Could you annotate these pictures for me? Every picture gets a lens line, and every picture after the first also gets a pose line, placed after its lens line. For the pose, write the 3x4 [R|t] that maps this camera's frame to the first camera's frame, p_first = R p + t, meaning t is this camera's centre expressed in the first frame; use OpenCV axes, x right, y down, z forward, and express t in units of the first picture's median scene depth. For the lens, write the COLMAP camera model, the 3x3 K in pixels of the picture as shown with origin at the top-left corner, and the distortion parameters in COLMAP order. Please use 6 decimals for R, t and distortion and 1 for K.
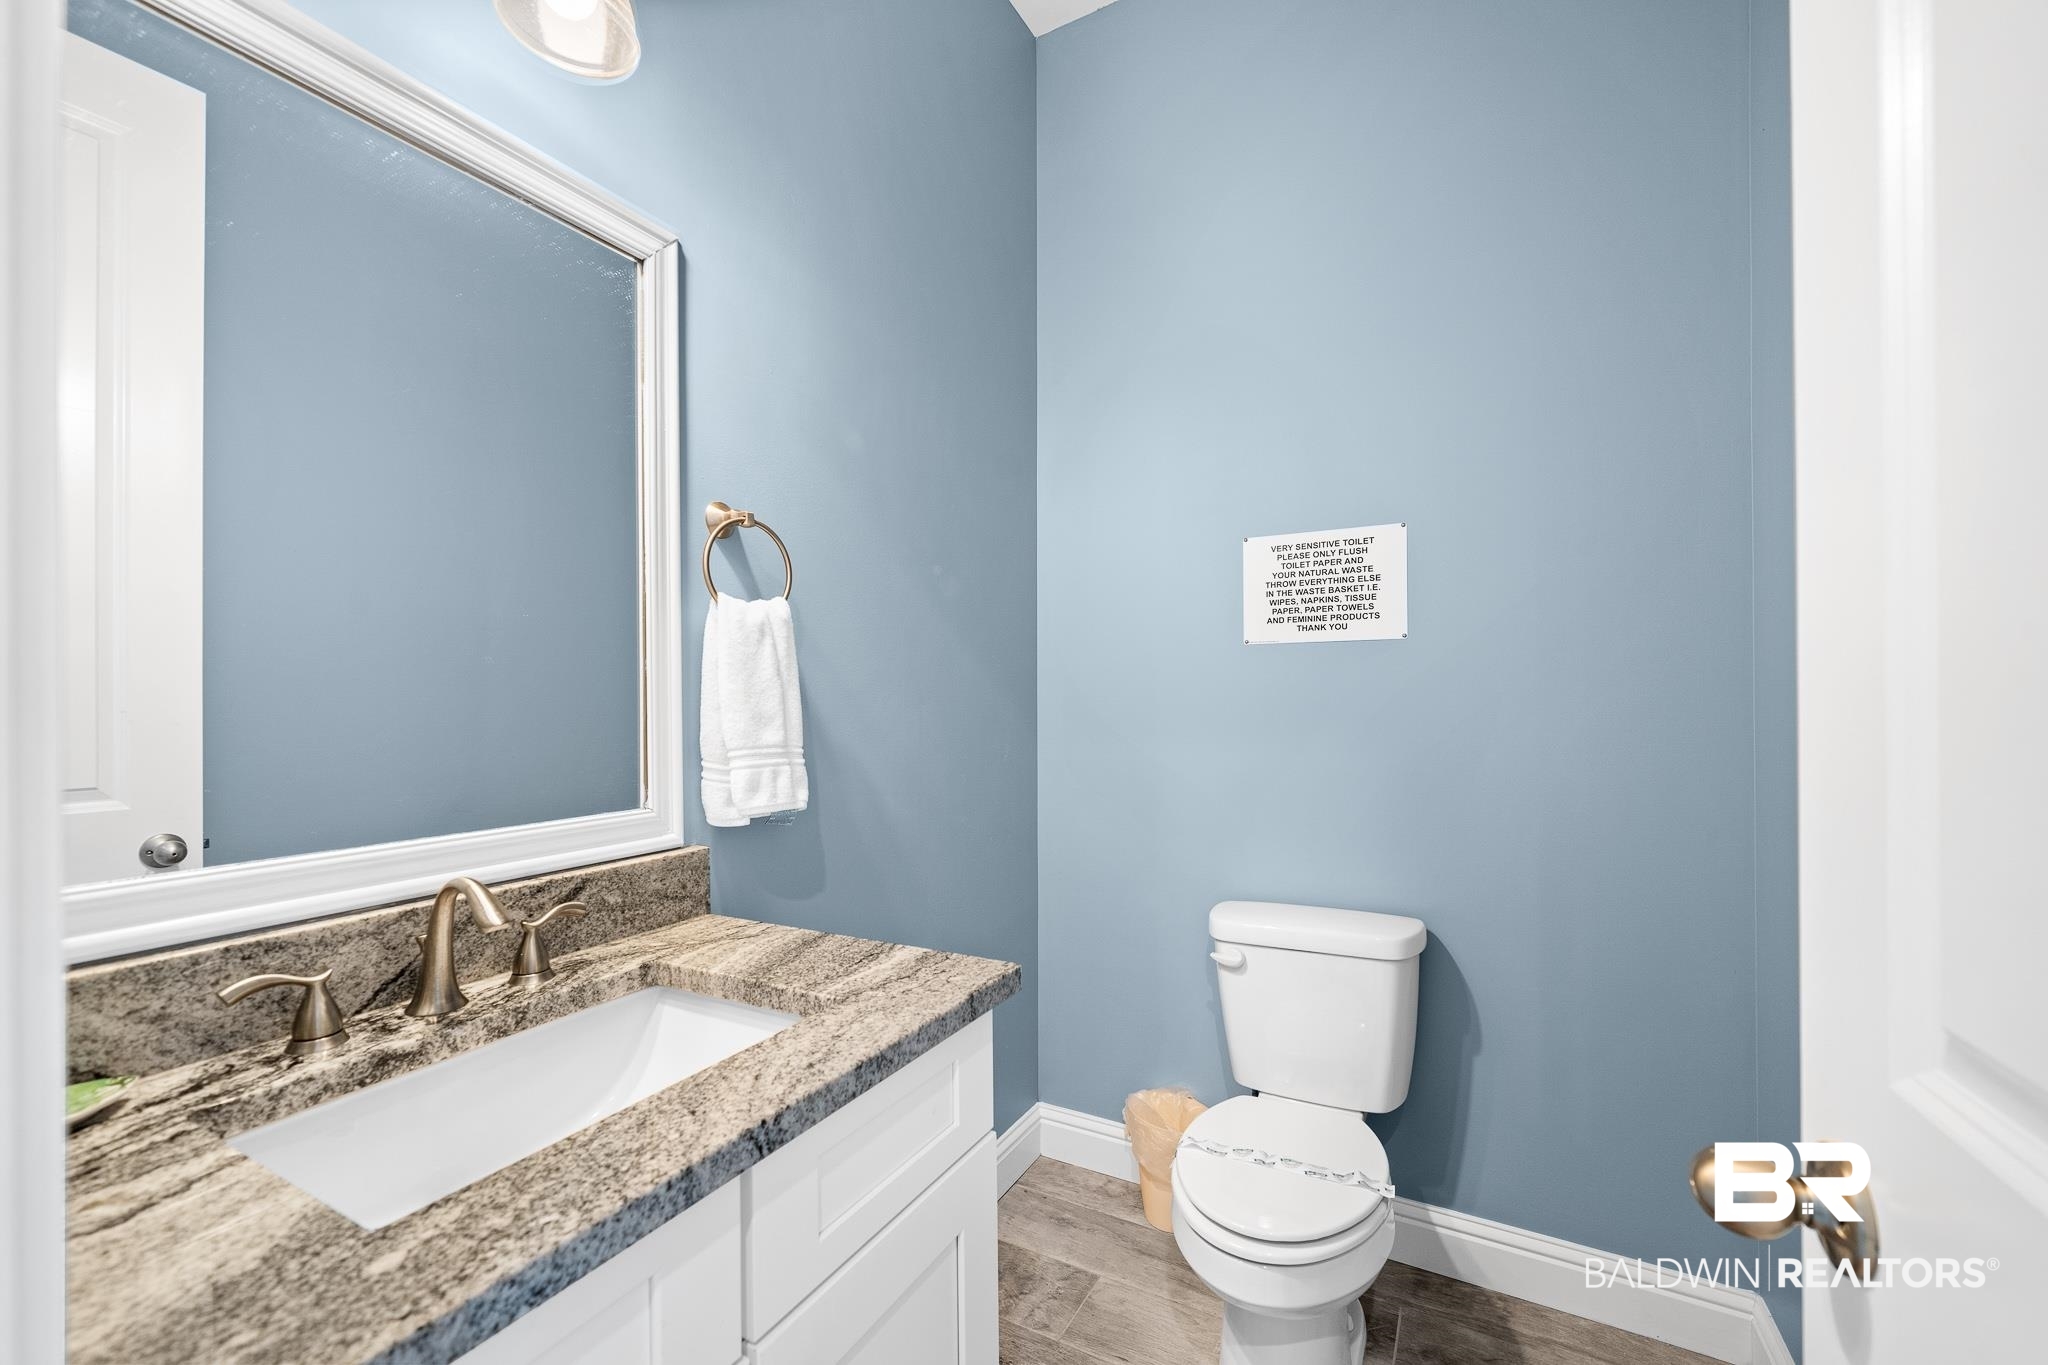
lens RADIAL K [[836.6, 0, 1011.3], [0, 836.6, 686.2], [0, 0, 1]] dist [0.001720, -0.000096]
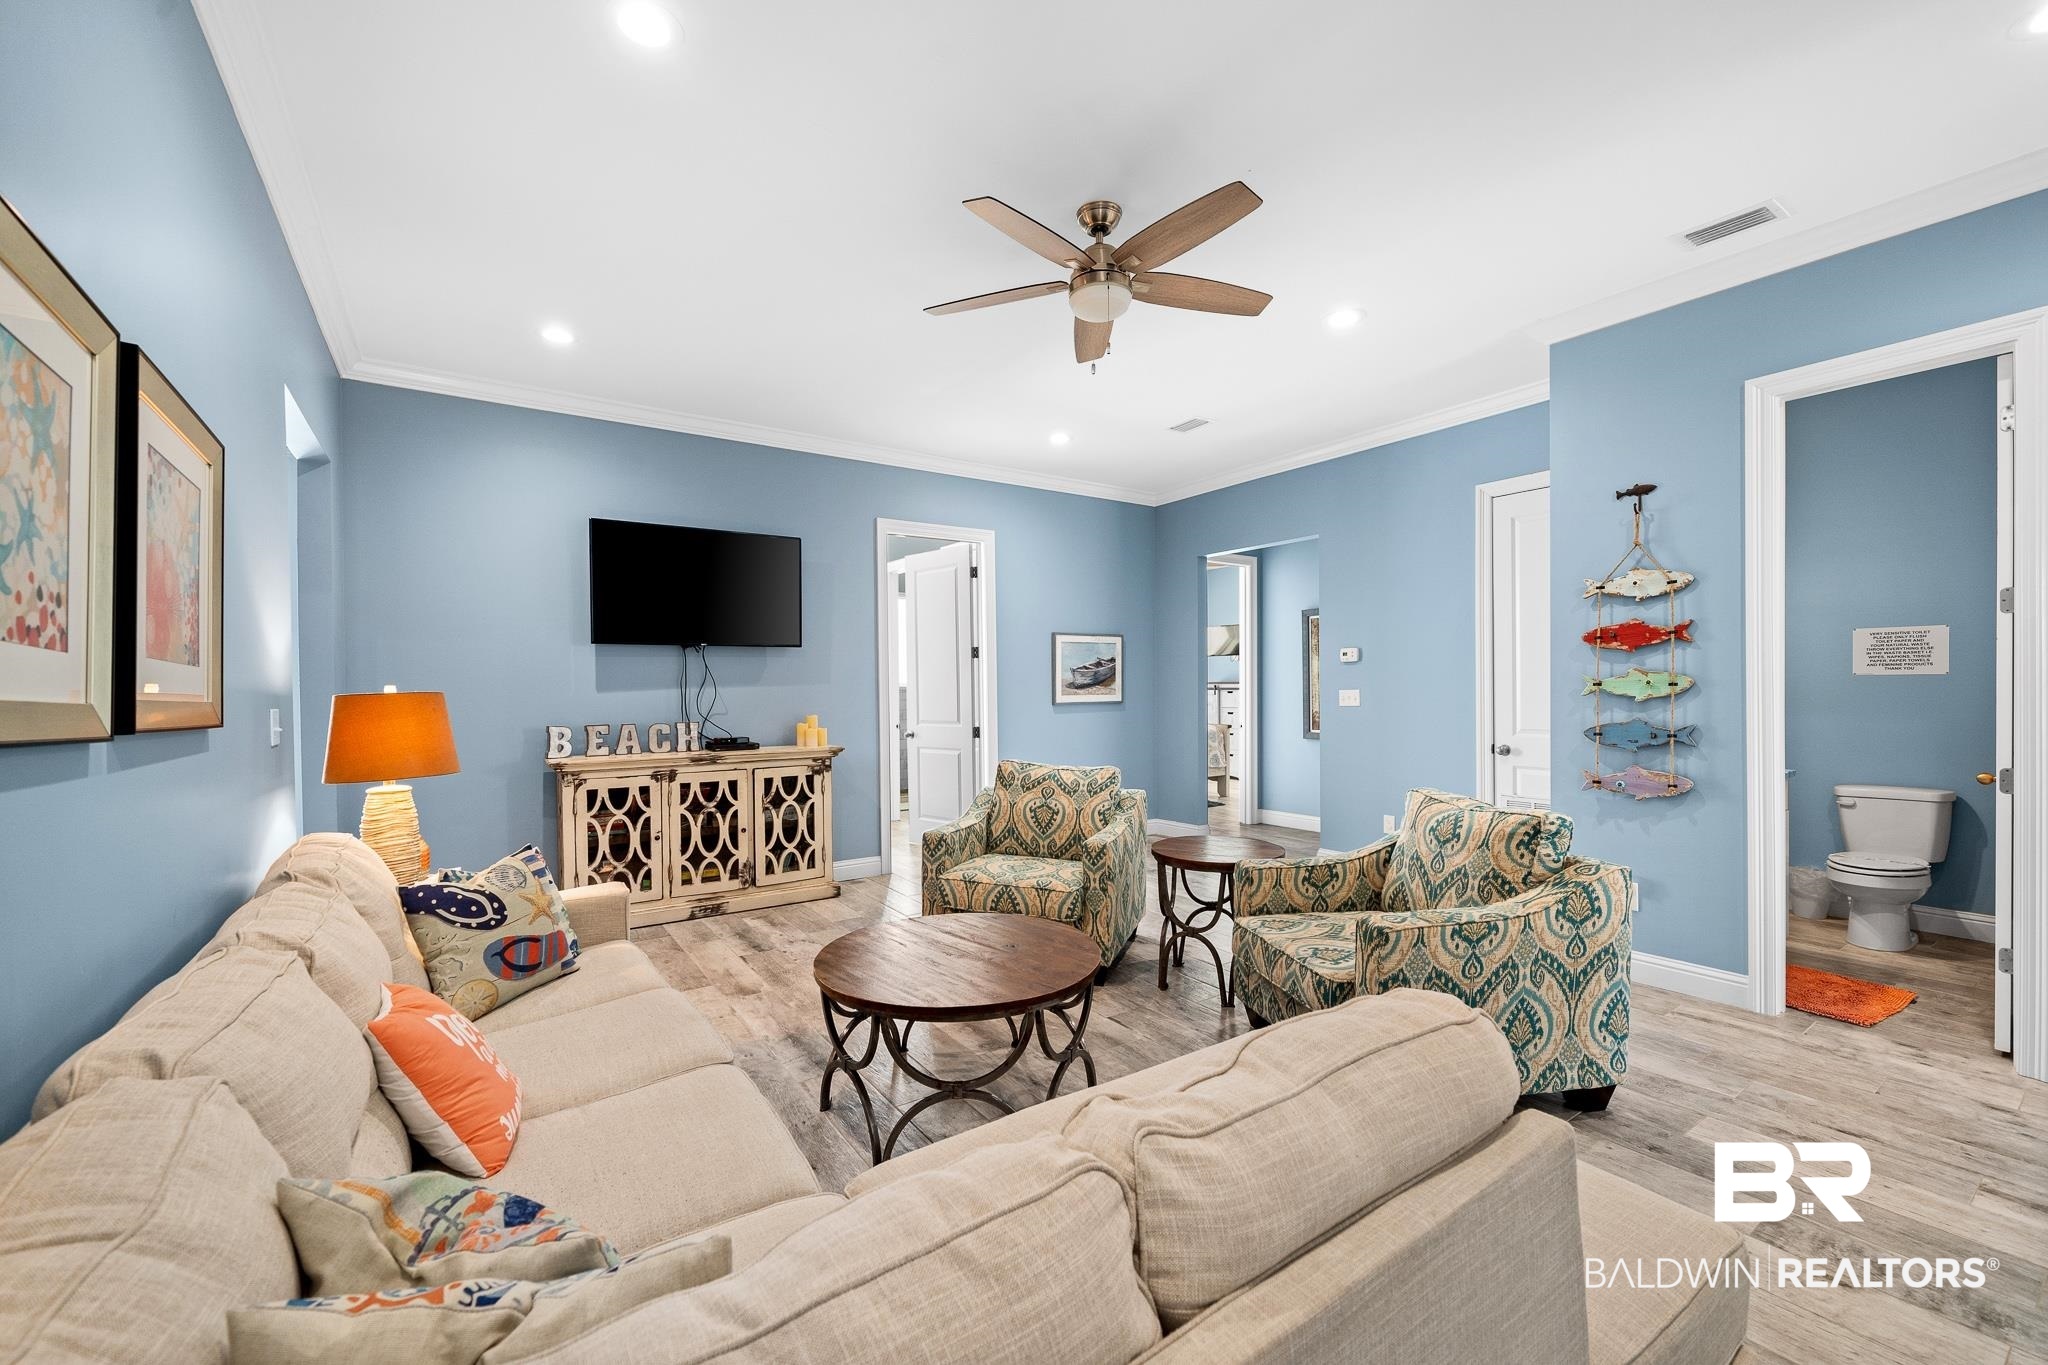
lens RADIAL K [[836.6, 0, 1024.4], [0, 836.6, 677.2], [0, 0, 1]] dist [0.001720, -0.000096]
pose [[0.893121, 0.003139, -0.449805, -0.768340], [0.000502, 0.999968, 0.007975, -0.066075], [0.449816, -0.007348, 0.893091, -2.221469]]
